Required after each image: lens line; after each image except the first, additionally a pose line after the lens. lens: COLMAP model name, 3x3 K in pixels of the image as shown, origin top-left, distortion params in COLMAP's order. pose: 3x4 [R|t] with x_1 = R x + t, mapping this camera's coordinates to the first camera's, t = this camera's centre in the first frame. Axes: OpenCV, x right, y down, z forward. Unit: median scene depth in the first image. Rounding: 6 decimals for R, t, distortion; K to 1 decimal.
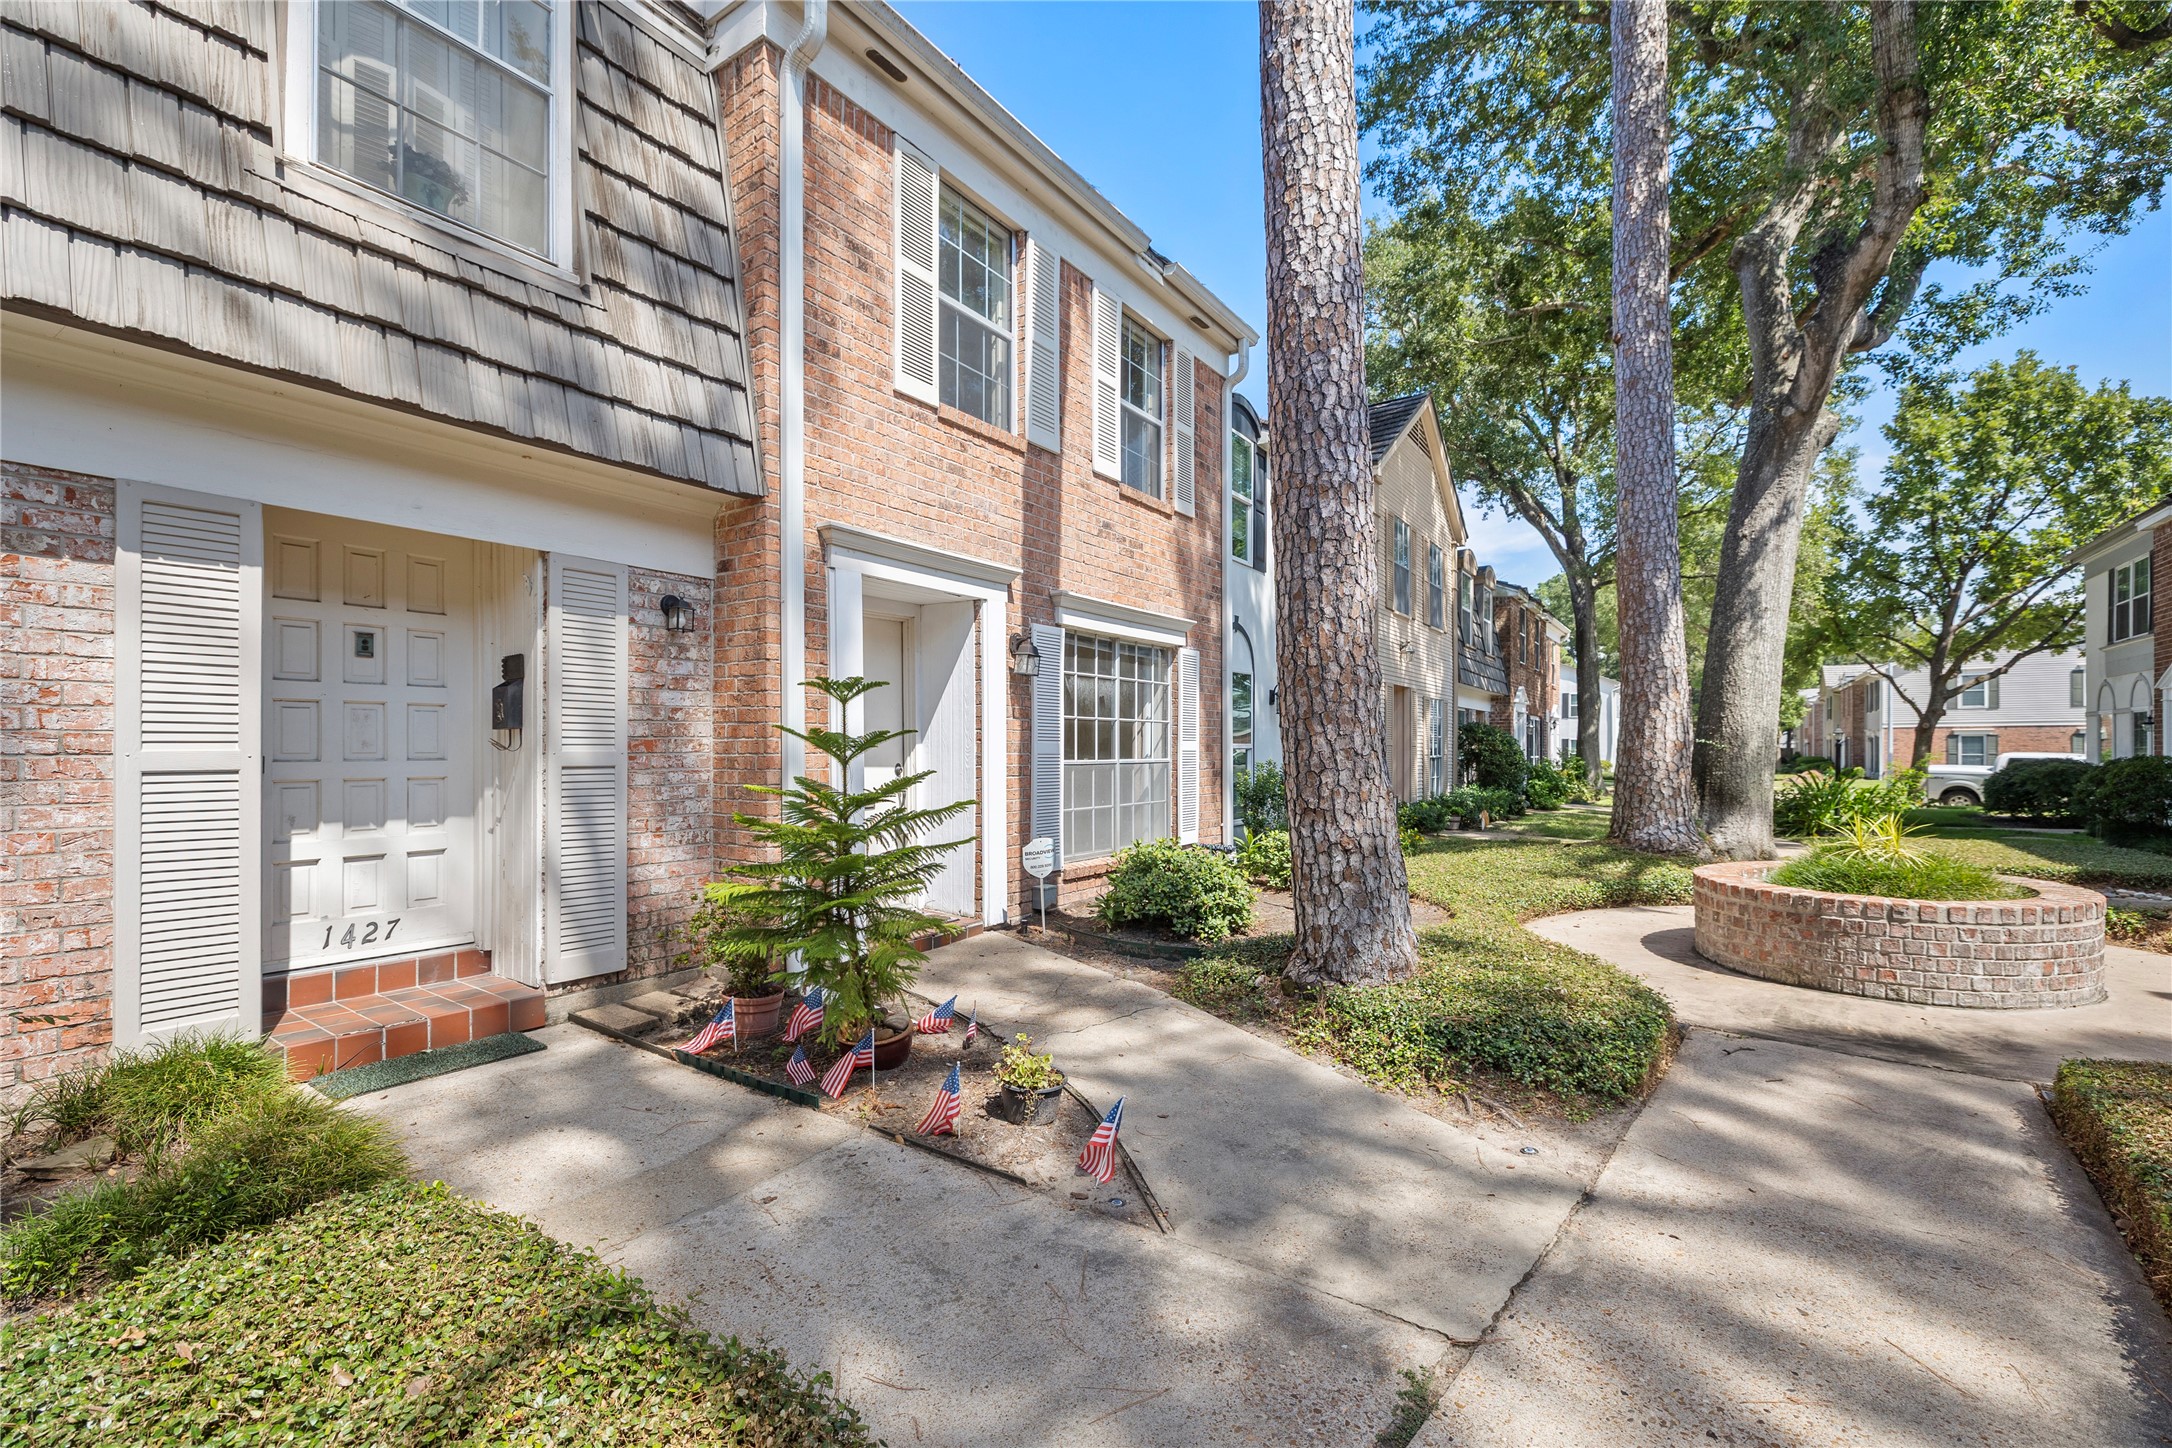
lens RADIAL K [[926.9, 0, 1078.7], [0, 926.9, 737.5], [0, 0, 1]] dist [0.001052, 0.000834]
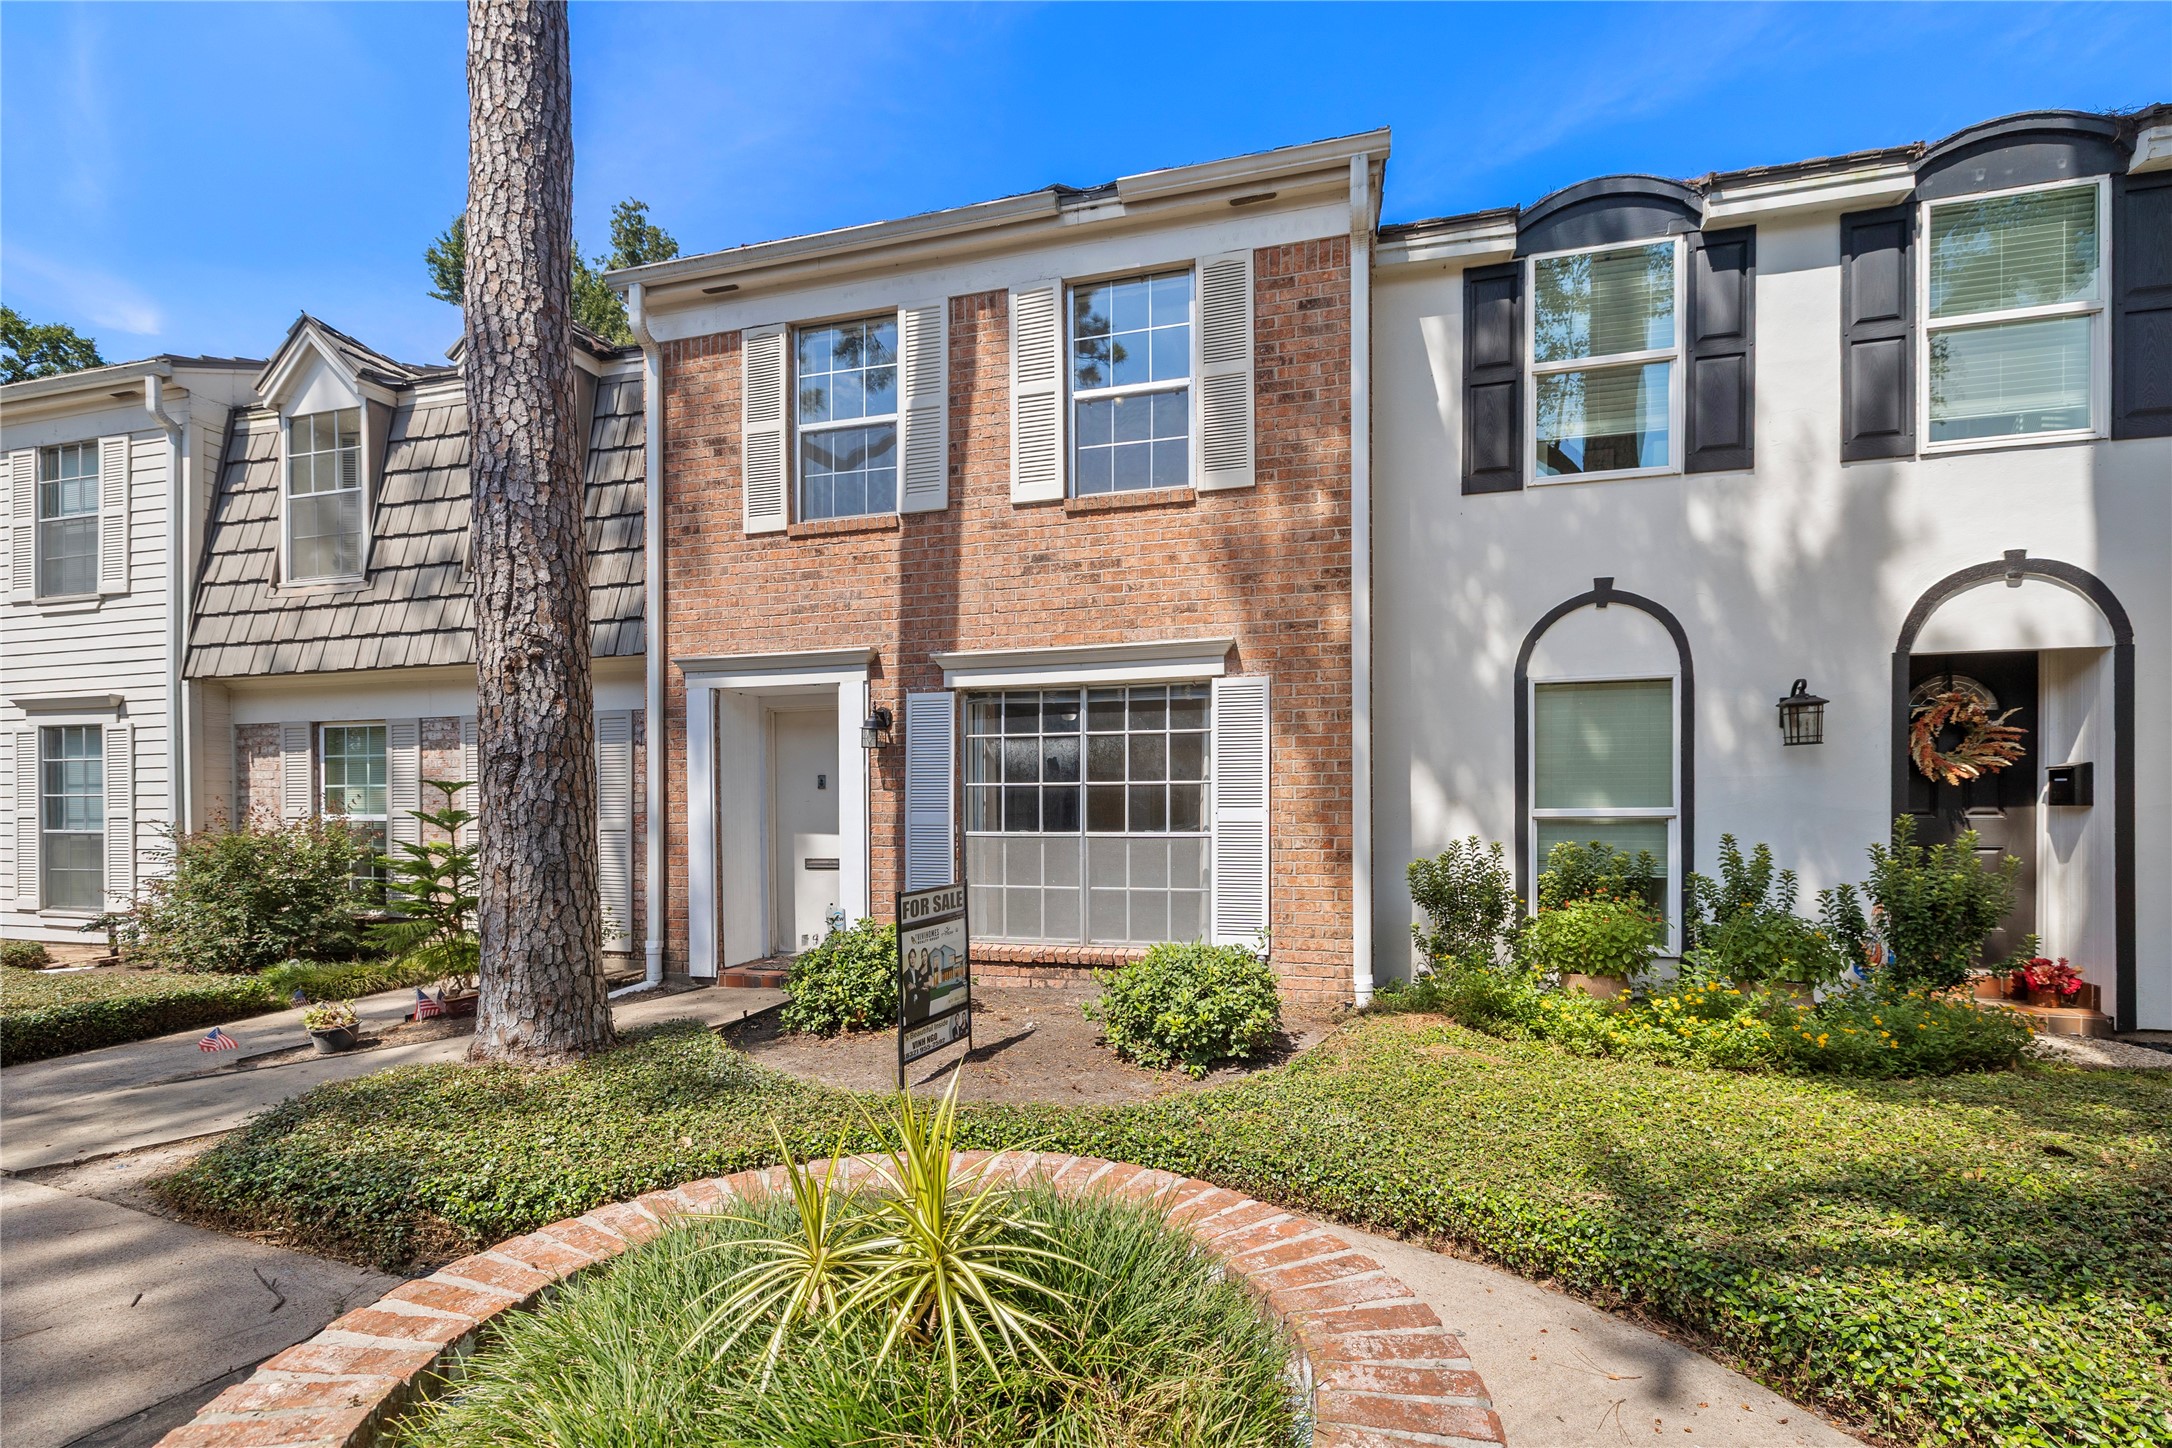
lens RADIAL K [[926.9, 0, 1087.3], [0, 926.9, 818.5], [0, 0, 1]] dist [0.001052, 0.000834]
pose [[0.335119, 0.000871, -0.942175, 0.909969], [0.009436, 0.999946, 0.004281, 0.008747], [0.942128, -0.010325, 0.335093, 0.802688]]
